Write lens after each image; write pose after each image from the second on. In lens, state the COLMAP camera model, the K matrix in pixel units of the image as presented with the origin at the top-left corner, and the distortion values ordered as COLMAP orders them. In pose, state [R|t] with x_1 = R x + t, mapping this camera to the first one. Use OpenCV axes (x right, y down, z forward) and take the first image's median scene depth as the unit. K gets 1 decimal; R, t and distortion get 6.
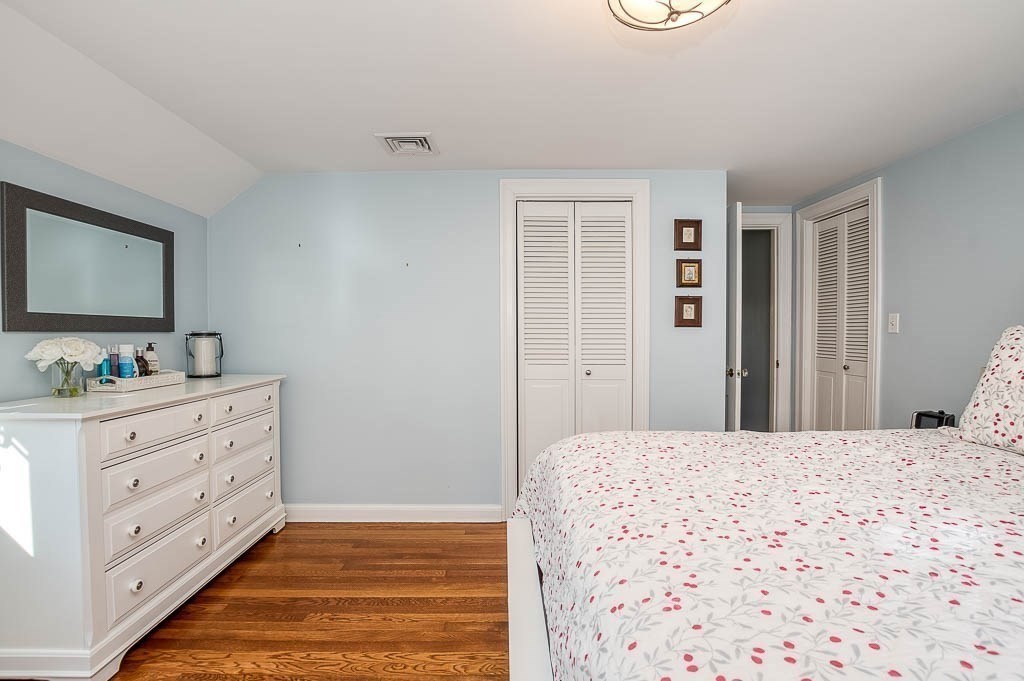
lens RADIAL K [[461.0, 0, 512.0], [0, 461.0, 340.5], [0, 0, 1]] dist [-0.028450, 0.000686]
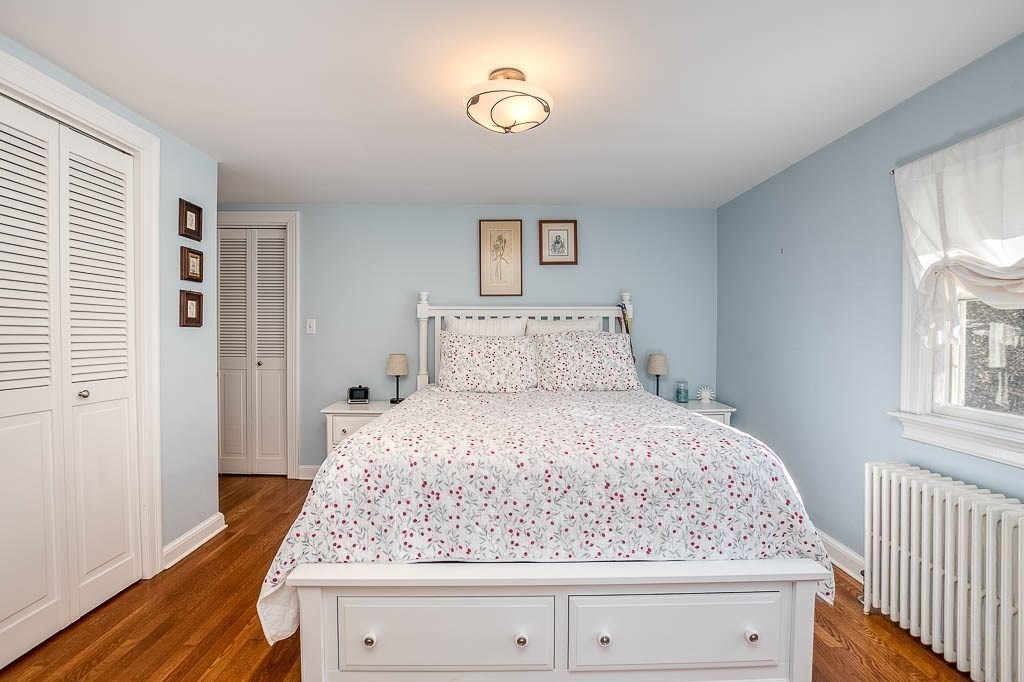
lens RADIAL K [[461.0, 0, 512.0], [0, 461.0, 341.0], [0, 0, 1]] dist [-0.028450, 0.000686]
pose [[0.006261, -0.015168, 0.999865, -0.473018], [0.015374, 0.999768, 0.015070, -0.006288], [-0.999862, 0.015278, 0.006492, 0.391000]]
